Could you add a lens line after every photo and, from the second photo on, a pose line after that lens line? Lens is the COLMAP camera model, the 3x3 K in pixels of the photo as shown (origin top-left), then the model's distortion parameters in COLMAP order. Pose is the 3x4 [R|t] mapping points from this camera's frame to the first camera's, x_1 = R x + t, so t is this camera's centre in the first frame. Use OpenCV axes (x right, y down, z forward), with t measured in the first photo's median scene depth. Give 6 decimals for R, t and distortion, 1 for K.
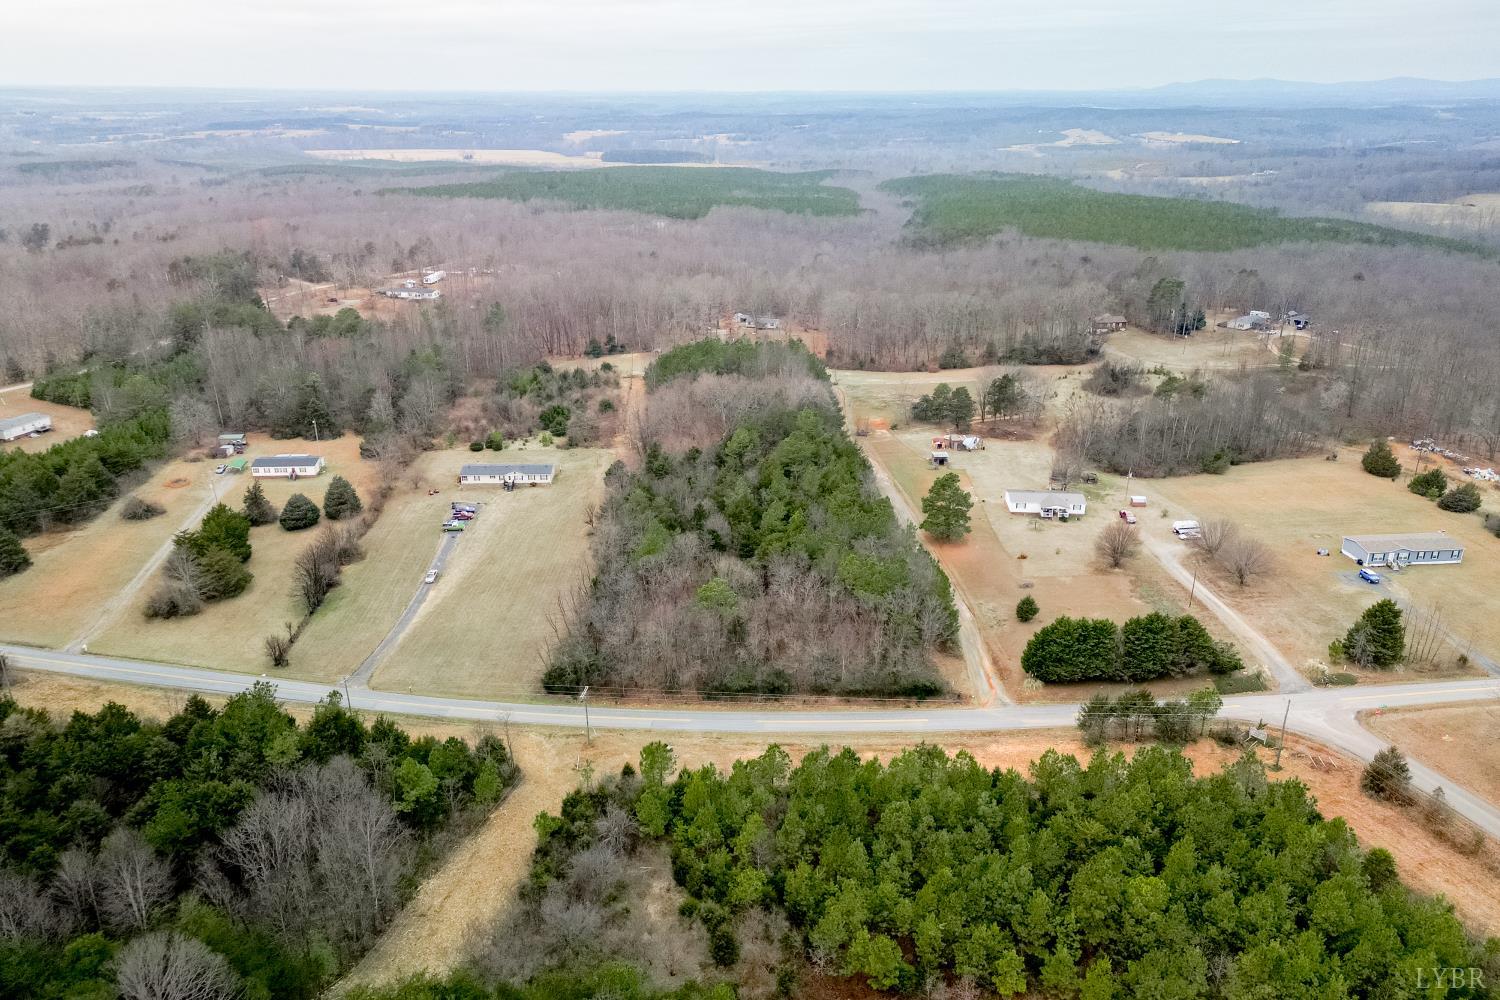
lens RADIAL K [[1054.3, 0, 752.5], [0, 1054.3, 496.6], [0, 0, 1]] dist [0.080708, -0.072859]
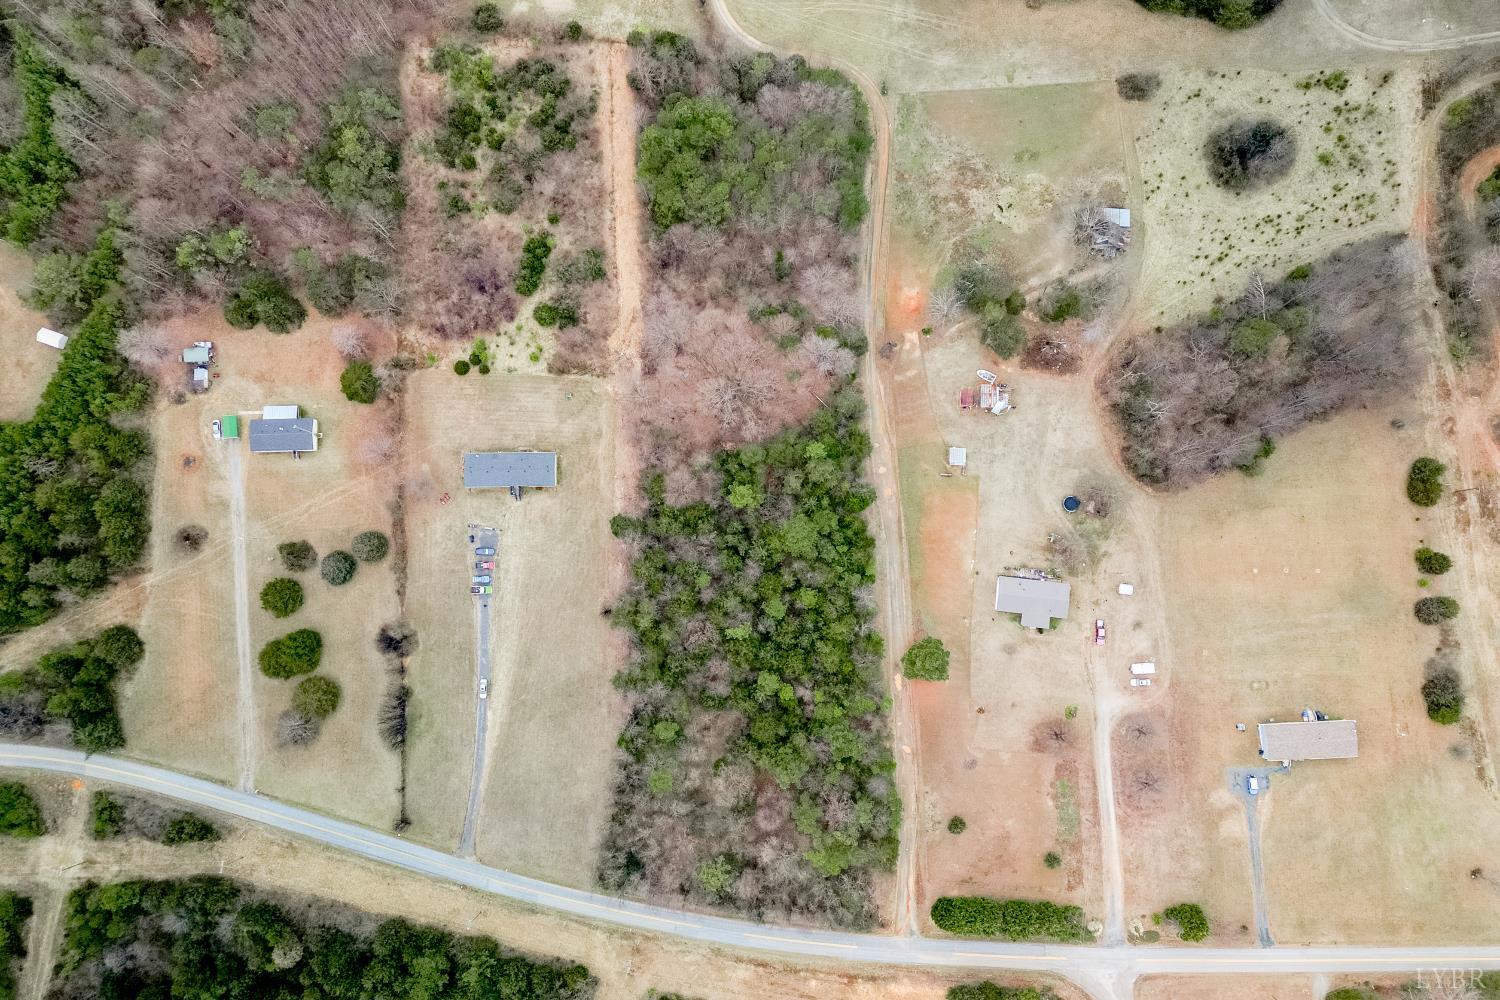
lens RADIAL K [[1050.3, 0, 746.3], [0, 1050.3, 487.7], [0, 0, 1]] dist [0.078421, -0.070432]
pose [[0.998736, 0.035011, -0.036075, 0.024962], [0.016578, 0.448093, 0.893833, -0.908033], [0.047459, -0.893301, 0.446946, 0.567574]]
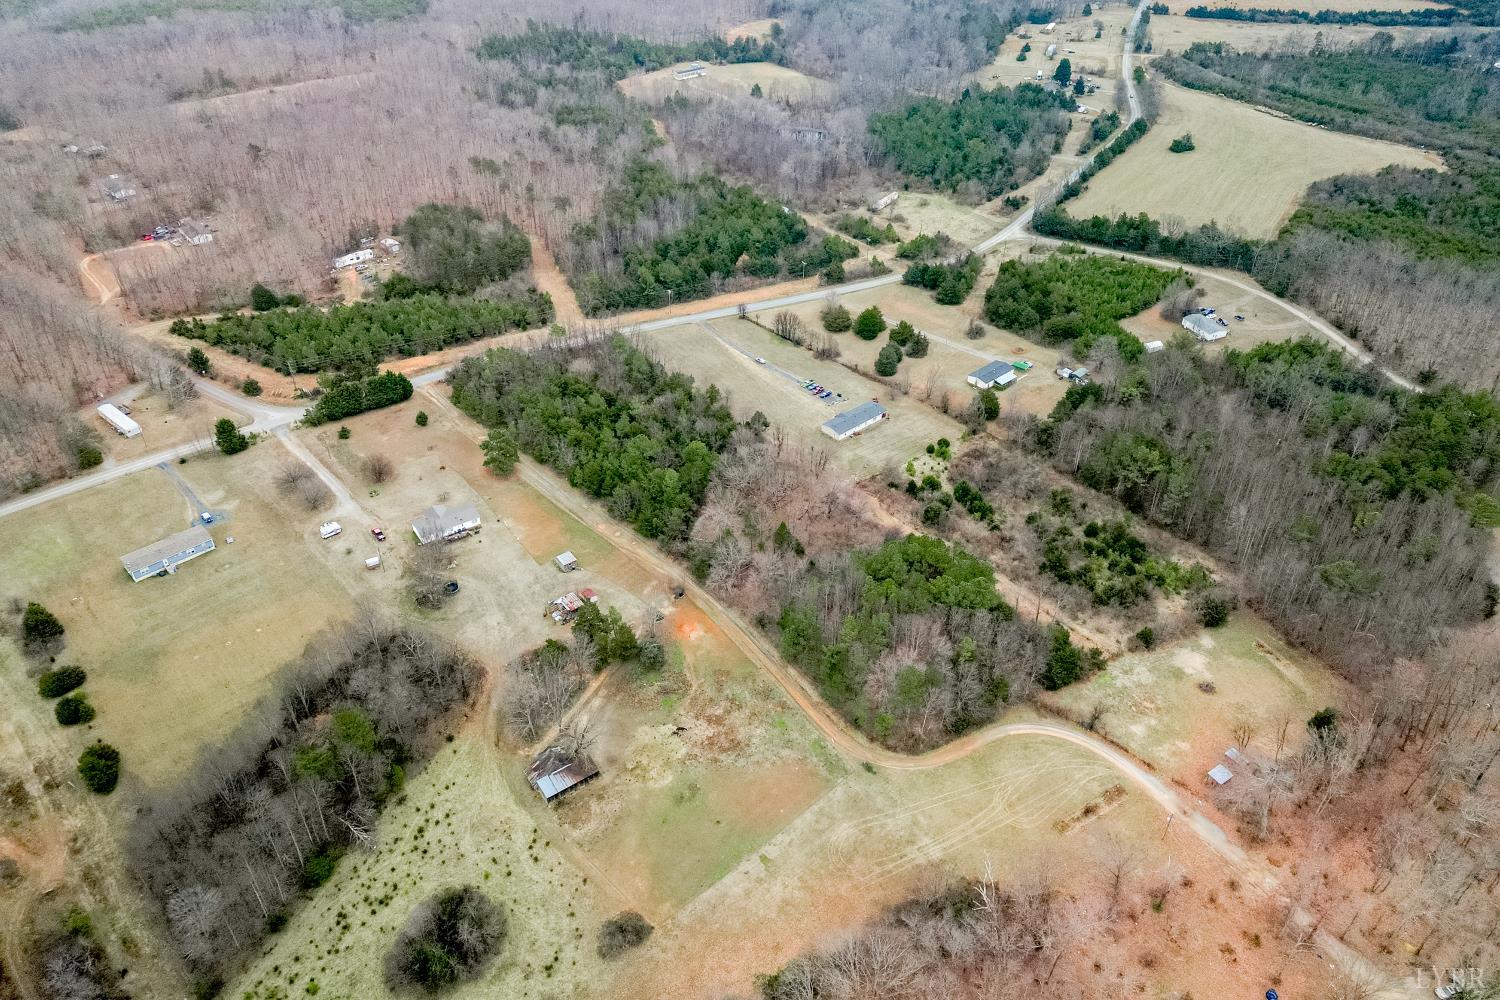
lens RADIAL K [[1039.8, 0, 748.9], [0, 1039.8, 500.8], [0, 0, 1]] dist [0.063364, -0.048202]
pose [[-0.787412, 0.363799, -0.497627, 0.540687], [-0.226197, 0.580437, 0.782258, -0.936717], [0.573426, 0.728521, -0.374753, 1.497167]]
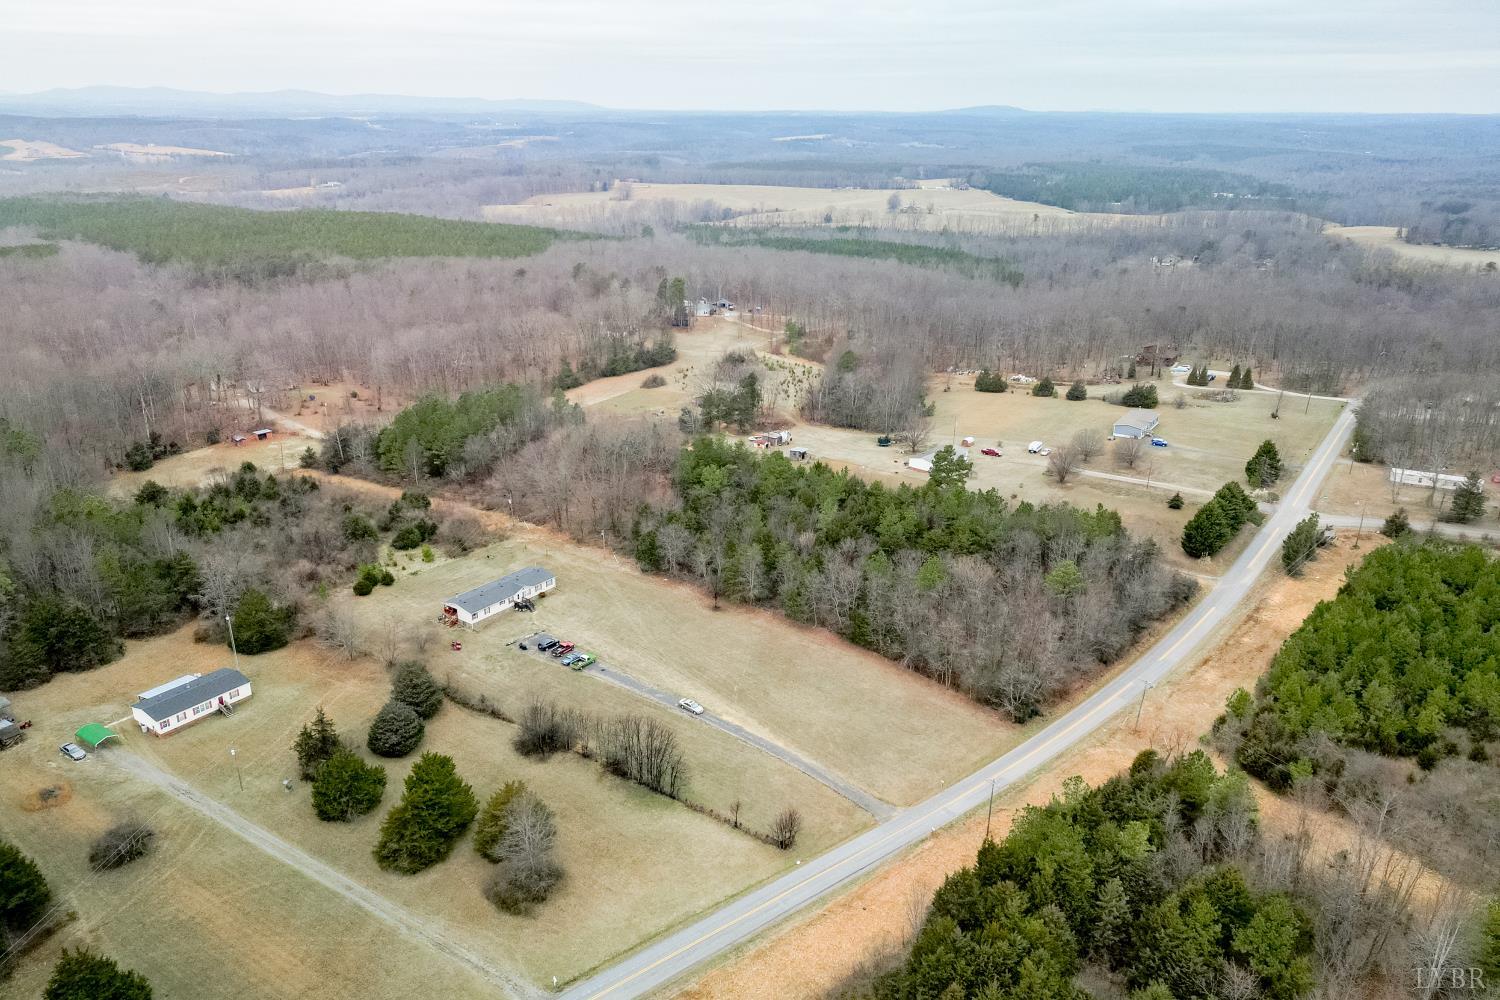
lens RADIAL K [[1071.9, 0, 737.7], [0, 1071.9, 527.0], [0, 0, 1]] dist [0.077875, -0.075189]
pose [[0.631306, -0.278279, 0.723888, -0.699350], [0.269974, 0.953880, 0.131248, -0.129746], [-0.727026, 0.112574, 0.677319, 0.330540]]
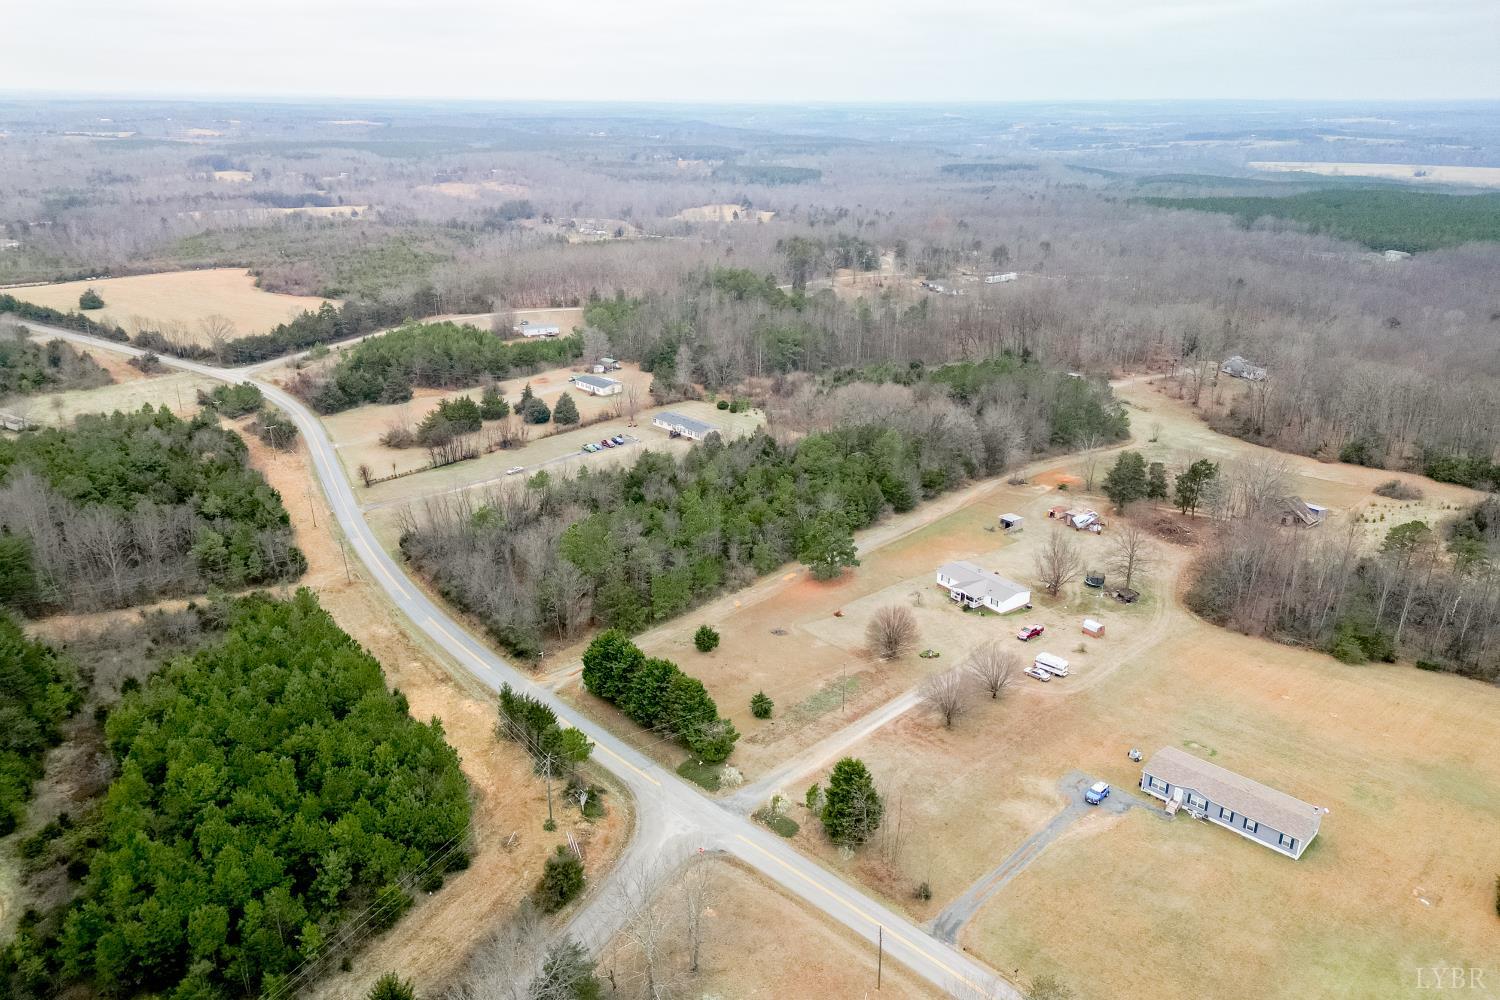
lens RADIAL K [[1050.3, 0, 746.3], [0, 1050.3, 487.7], [0, 0, 1]] dist [0.078421, -0.070432]
pose [[0.648237, 0.263587, -0.714360, 0.673489], [-0.274483, 0.955988, 0.103667, -0.097100], [0.710245, 0.128879, 0.692057, 0.257755]]
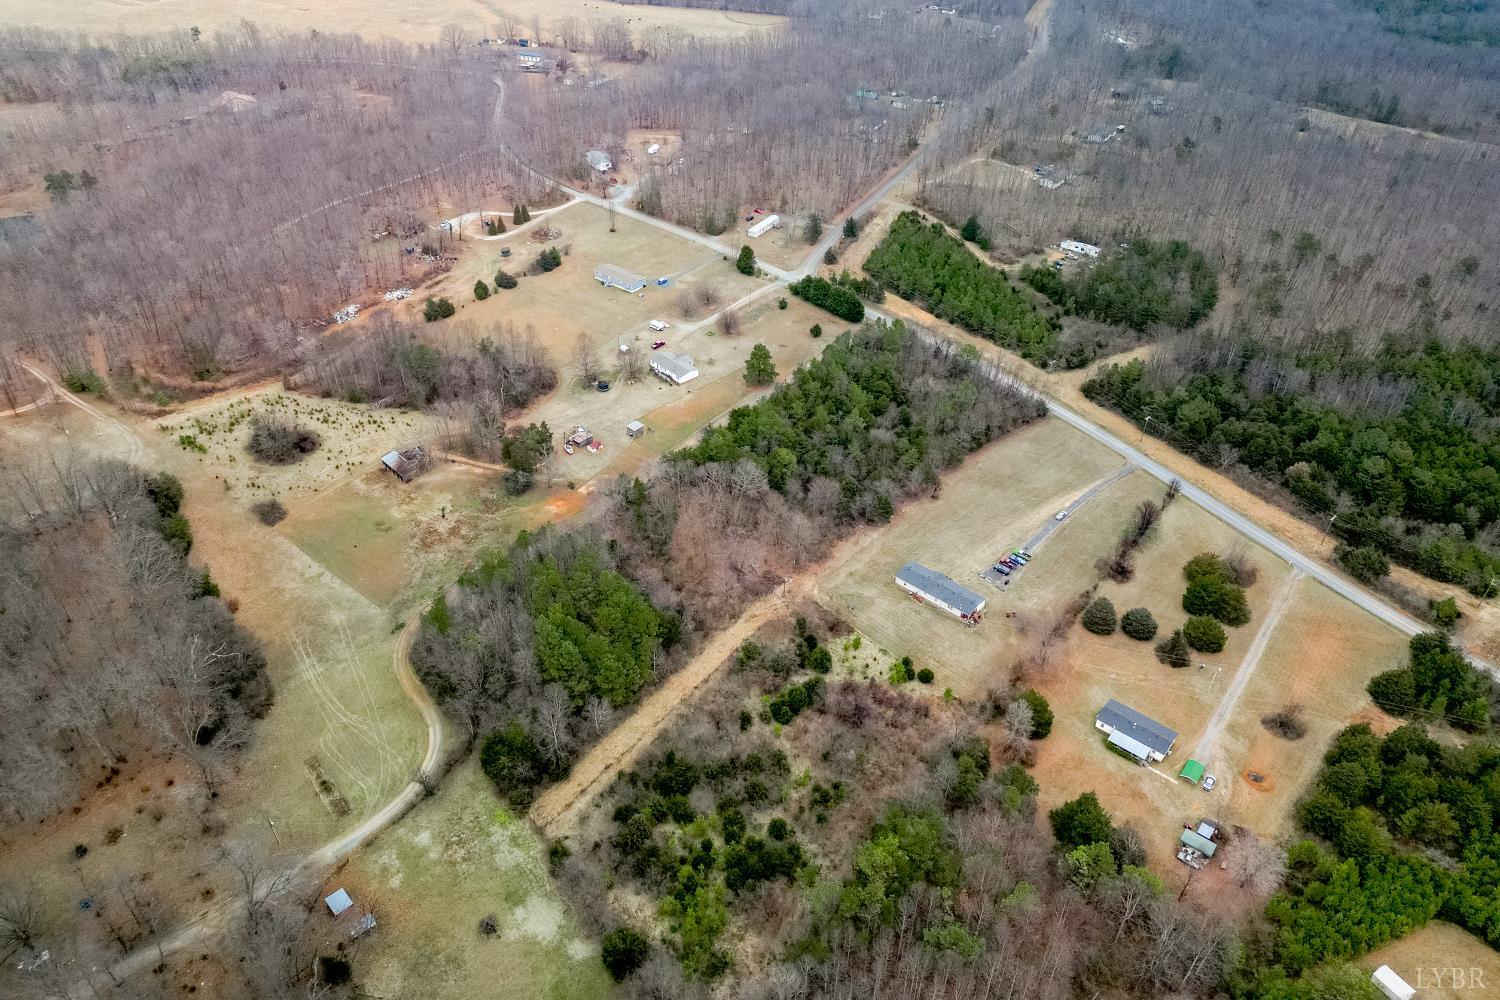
lens RADIAL K [[1050.3, 0, 746.3], [0, 1050.3, 487.7], [0, 0, 1]] dist [0.078421, -0.070432]
pose [[-0.723028, -0.422573, 0.546500, -0.620778], [0.230966, 0.597697, 0.767733, -0.922193], [-0.651064, 0.681315, -0.334551, 1.421610]]
